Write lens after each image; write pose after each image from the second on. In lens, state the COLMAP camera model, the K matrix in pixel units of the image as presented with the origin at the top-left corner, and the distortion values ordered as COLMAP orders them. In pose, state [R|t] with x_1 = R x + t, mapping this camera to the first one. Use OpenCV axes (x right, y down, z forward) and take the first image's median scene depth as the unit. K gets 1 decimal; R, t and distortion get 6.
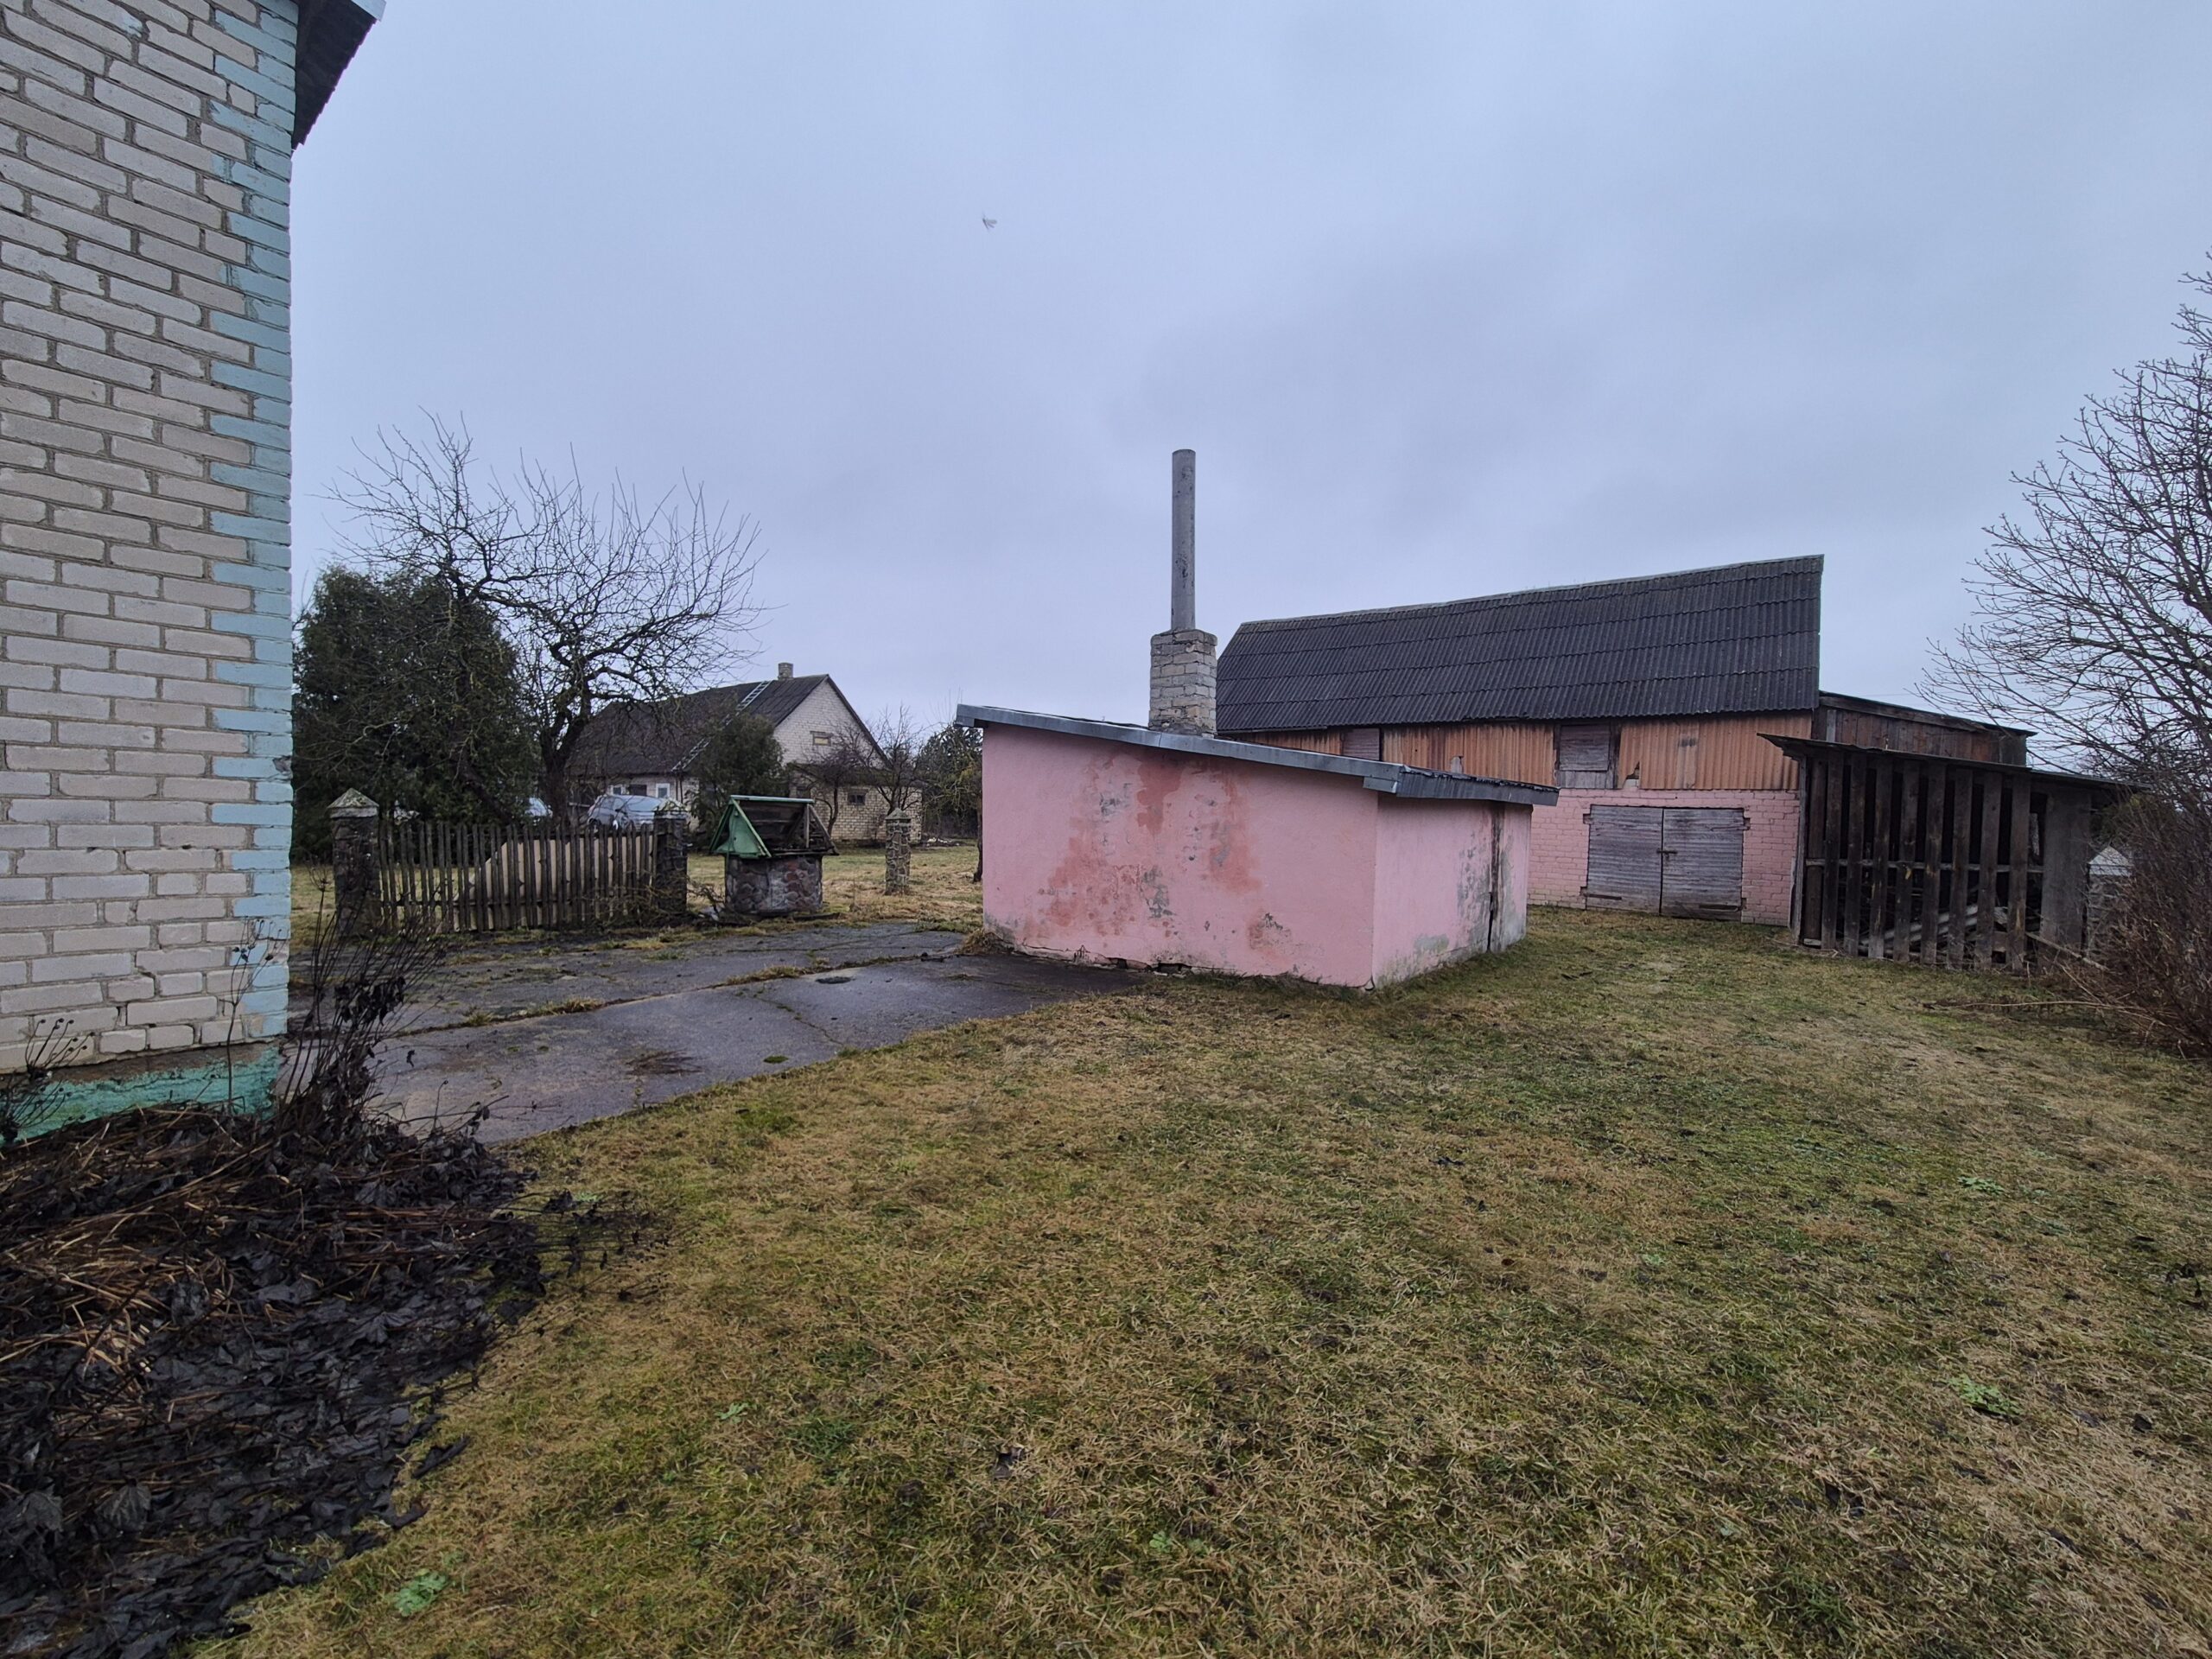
lens RADIAL K [[907.2, 0, 1092.6], [0, 907.2, 828.6], [0, 0, 1]] dist [-0.004006, 0.002450]
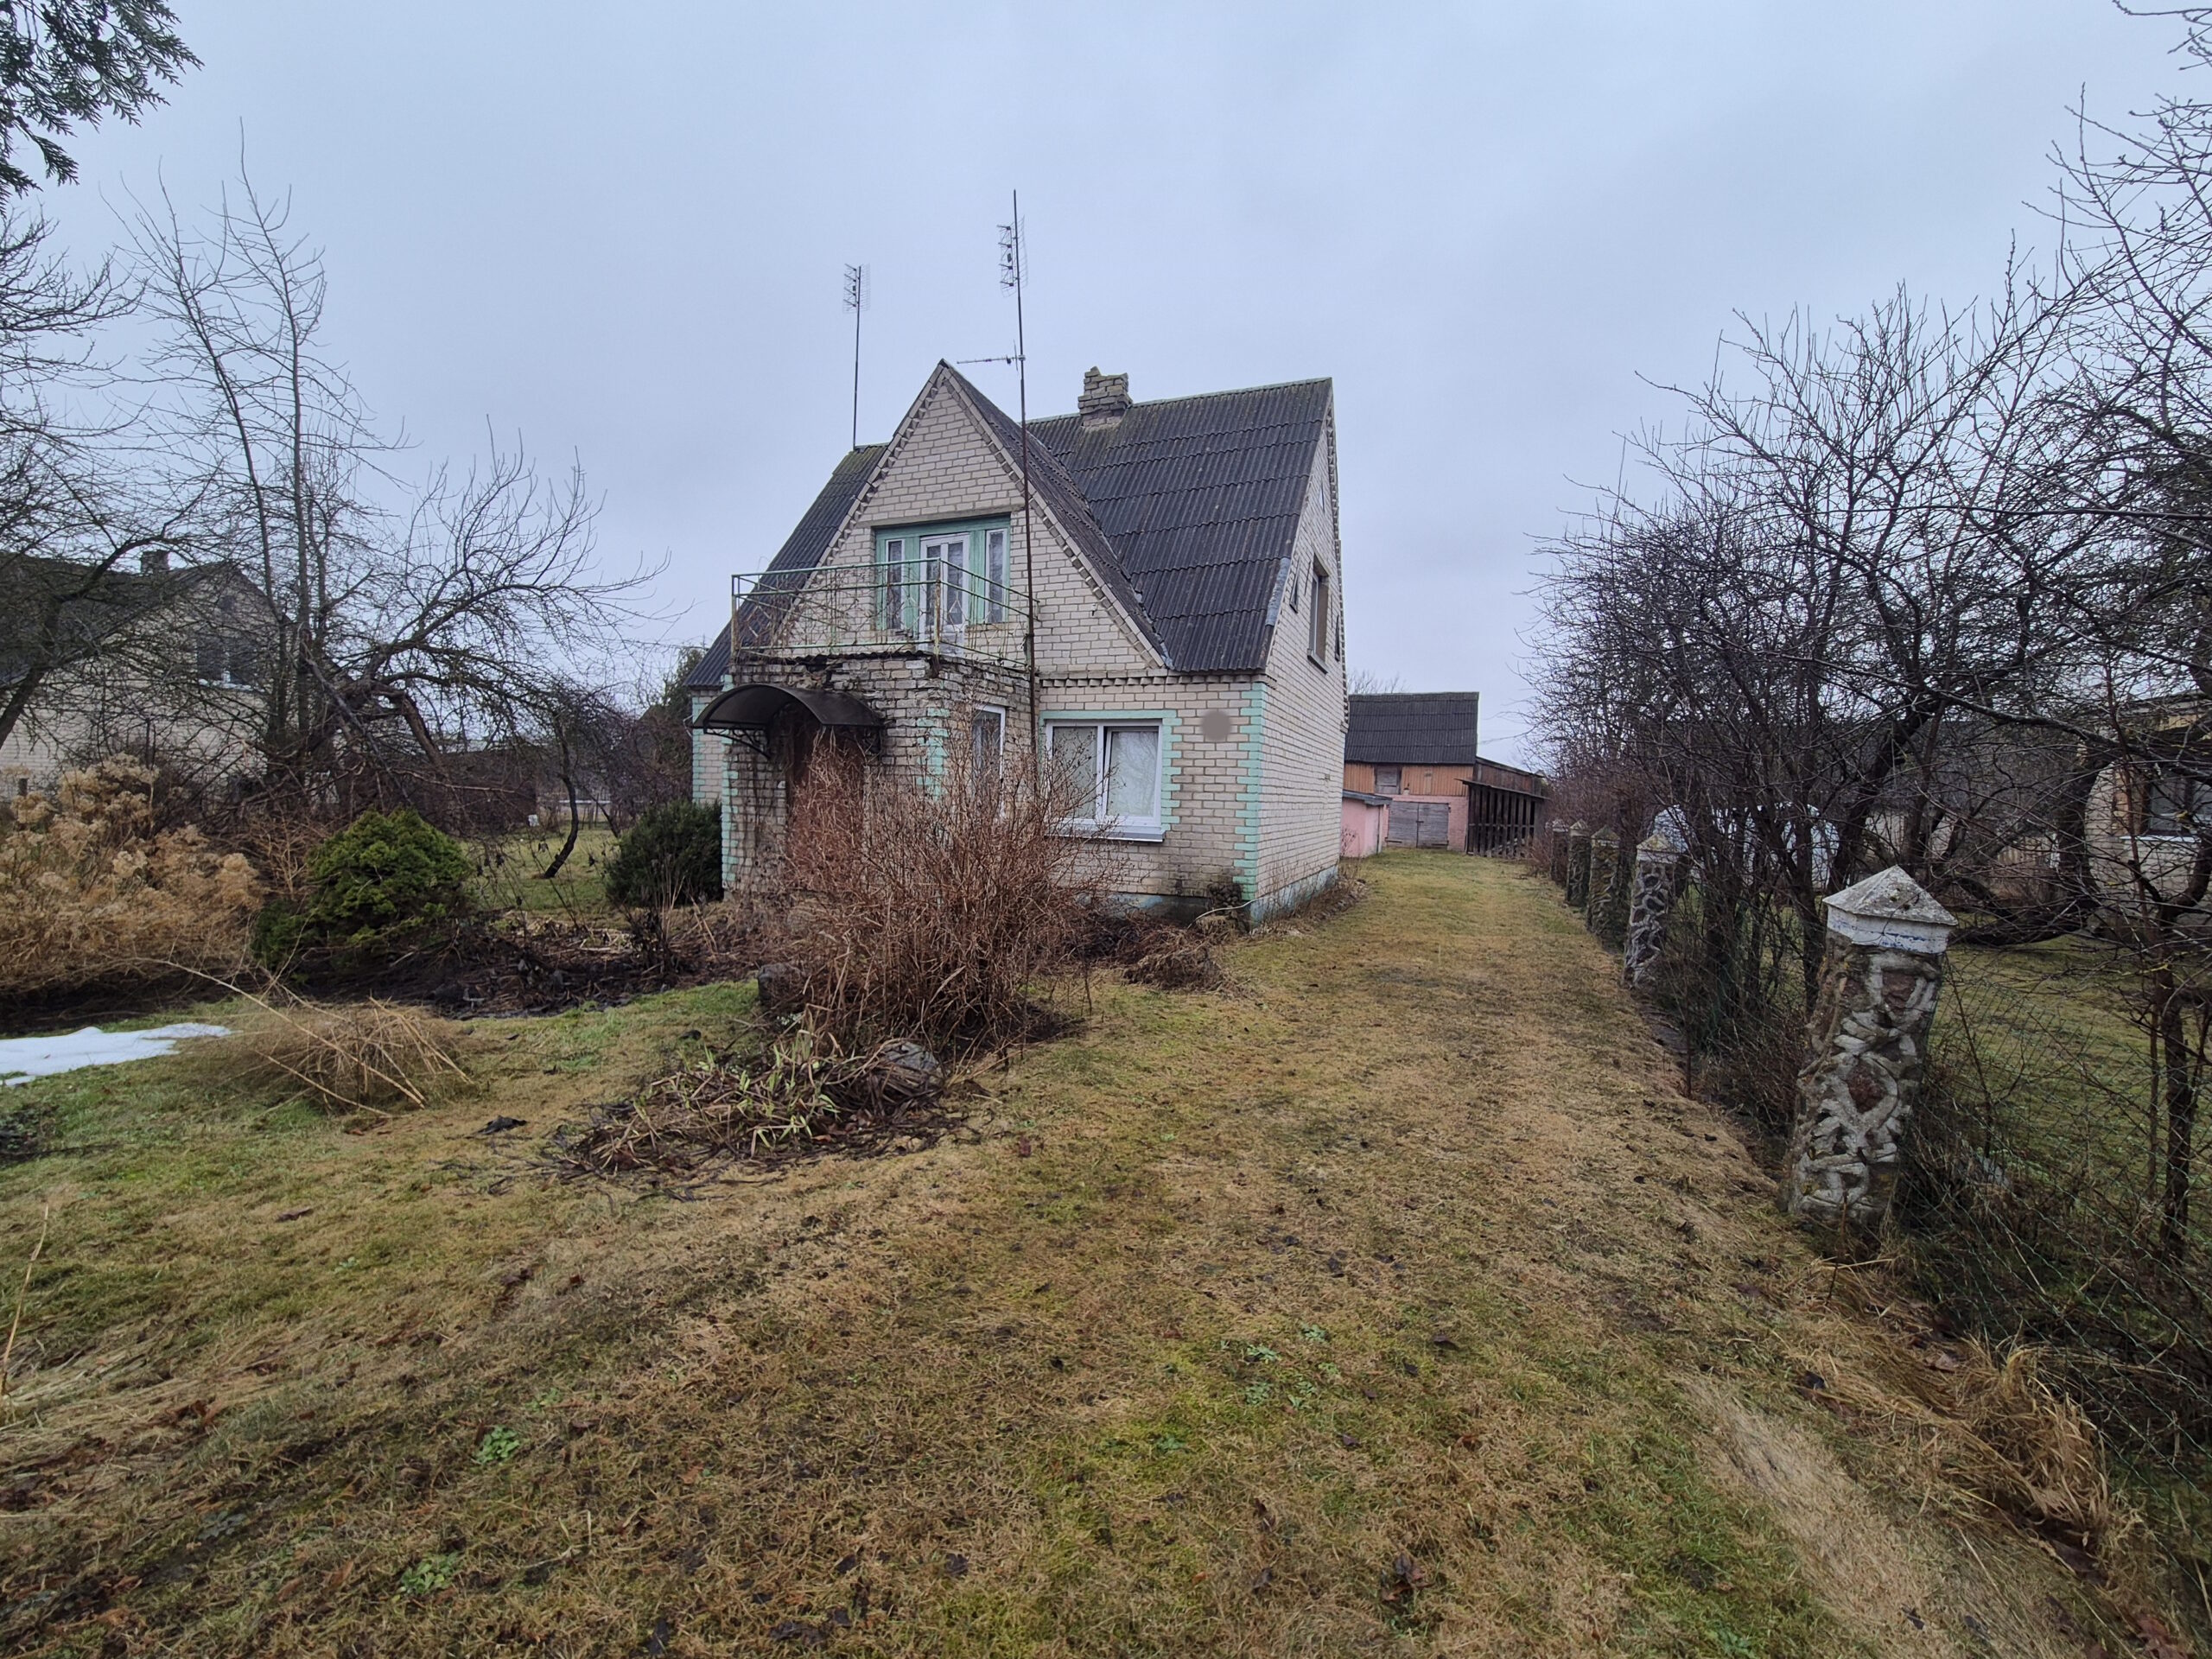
lens RADIAL K [[907.2, 0, 1075.1], [0, 907.2, 835.7], [0, 0, 1]] dist [-0.004006, 0.002450]
pose [[0.969301, -0.007167, 0.245775, -0.905552], [-0.002231, 0.999277, 0.037942, -0.027027], [-0.245869, -0.037325, 0.968584, -1.183695]]
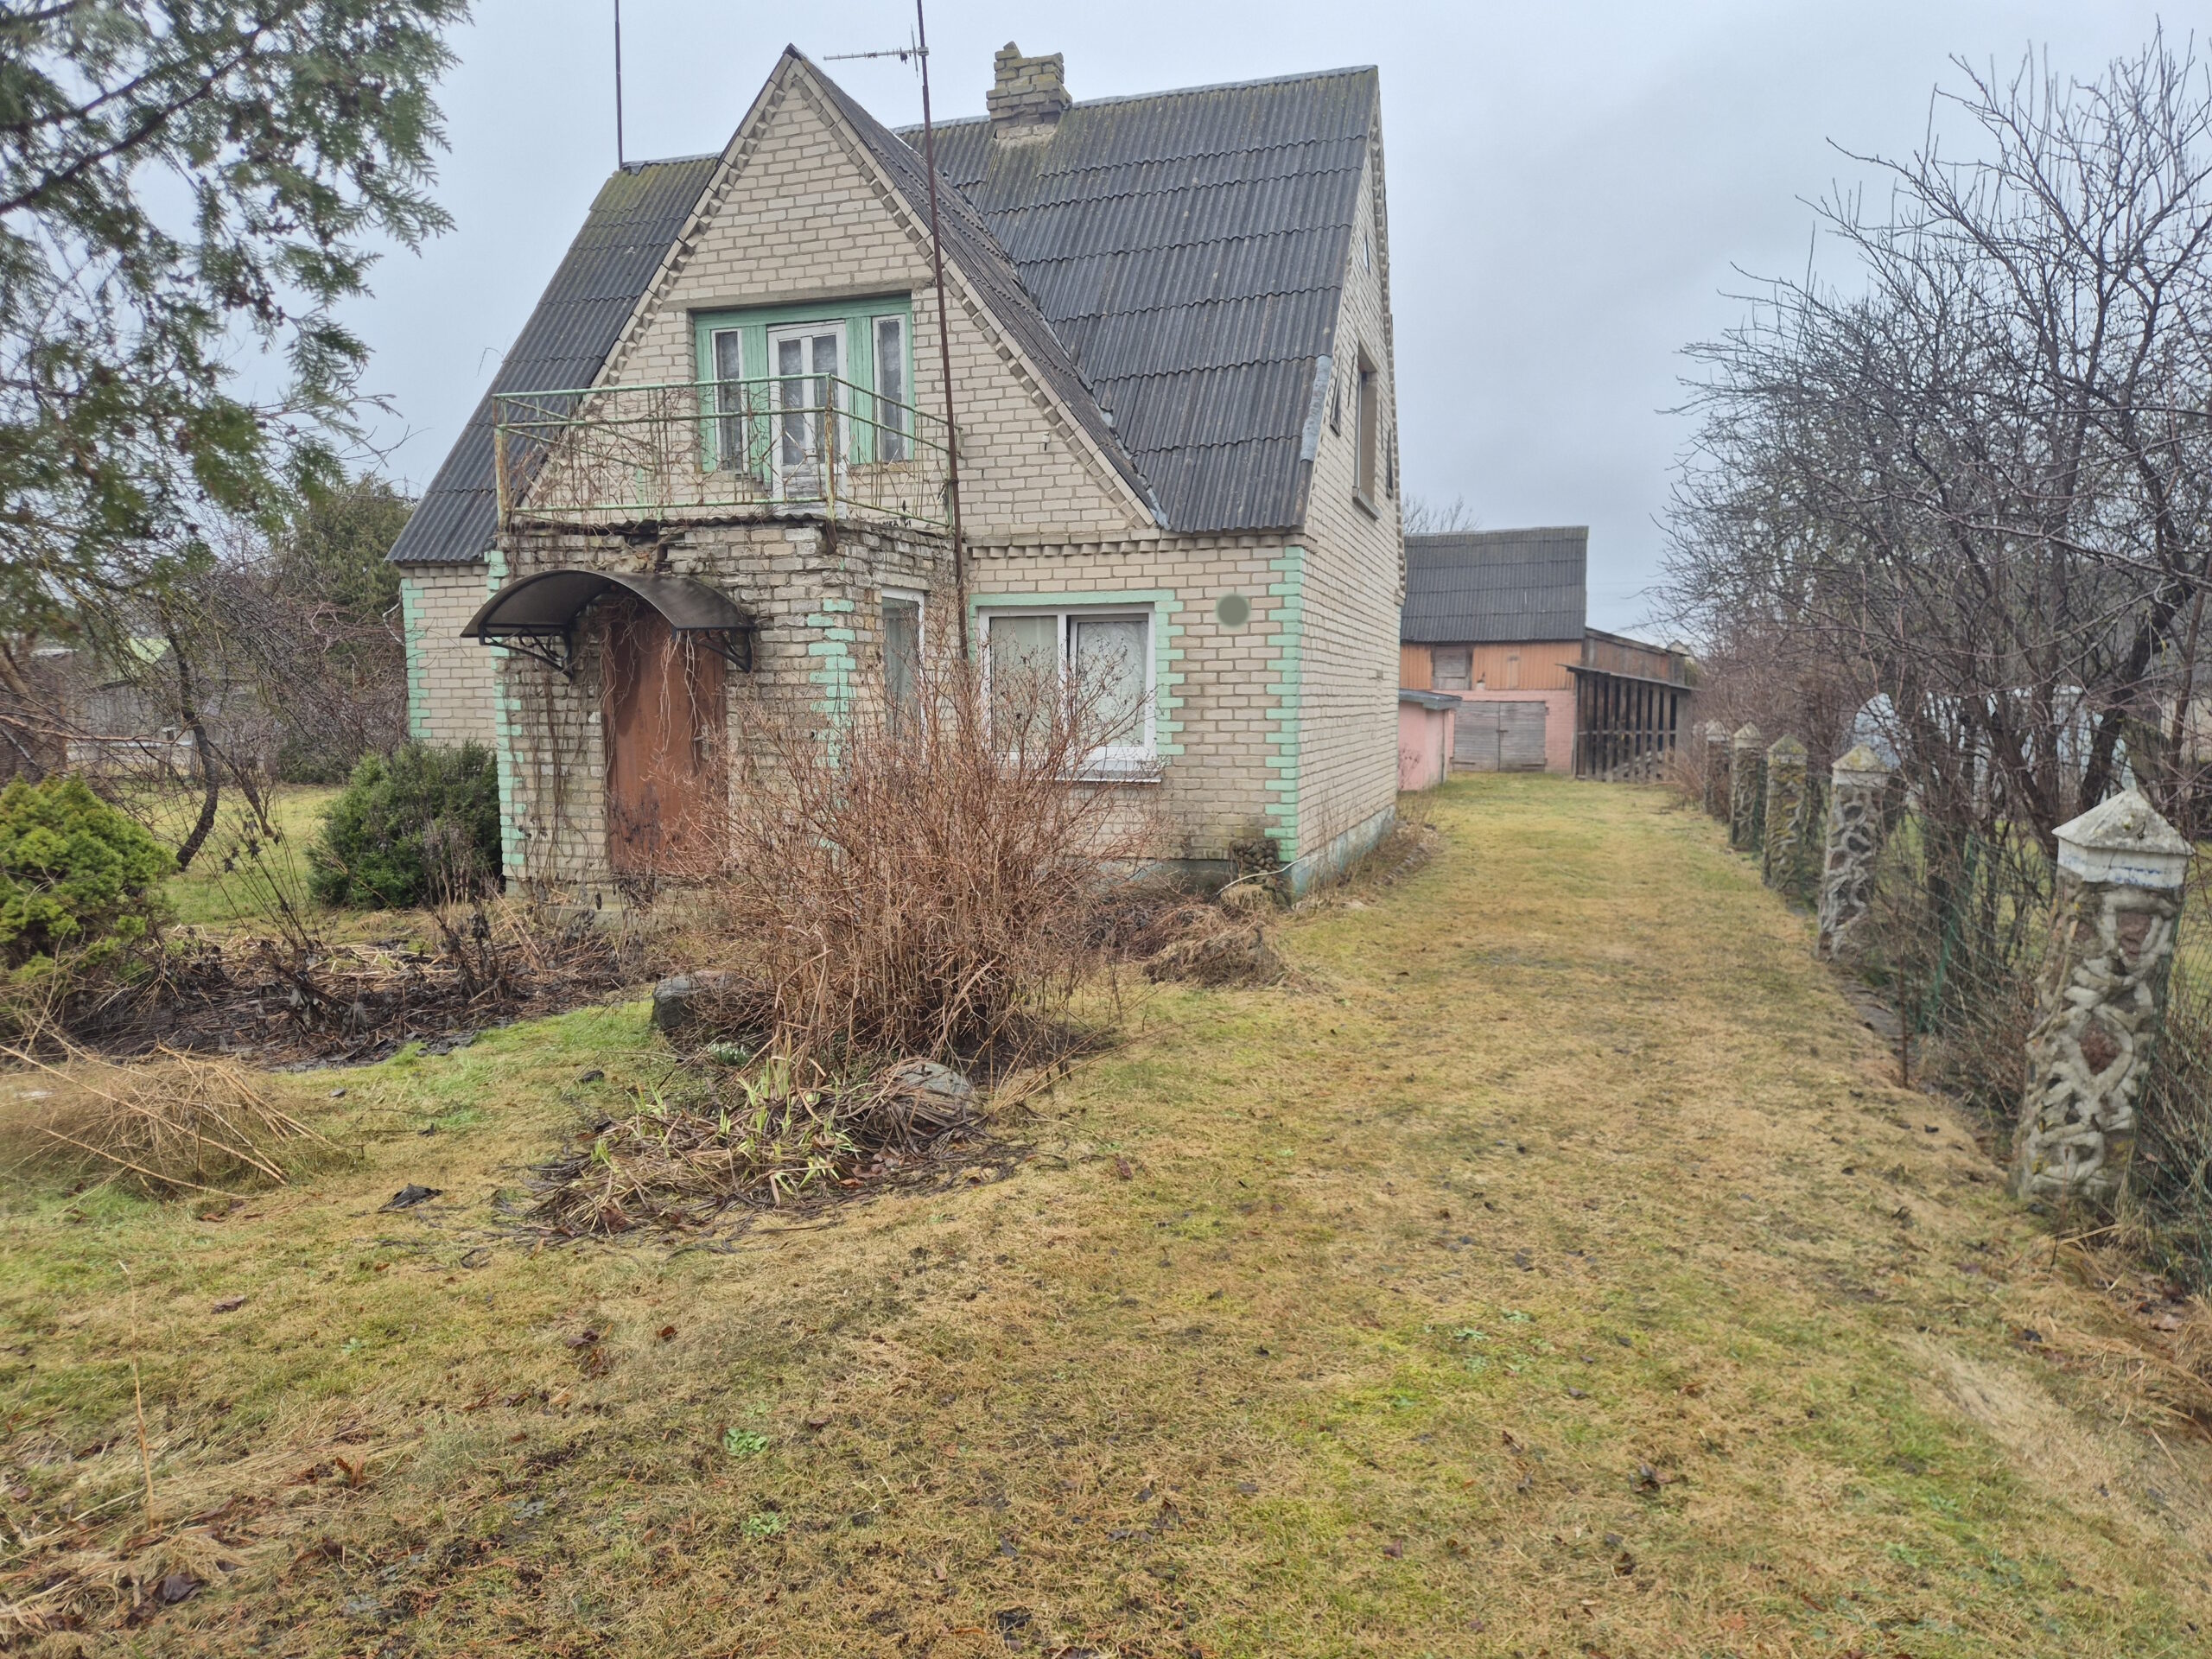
lens RADIAL K [[1474.0, 0, 1056.9], [0, 1474.0, 824.3], [0, 0, 1]] dist [0.059827, -0.044733]
pose [[0.945981, -0.054567, 0.319598, -0.984755], [0.031279, 0.996497, 0.077555, -0.037532], [-0.322710, -0.063369, 0.944374, -1.256820]]
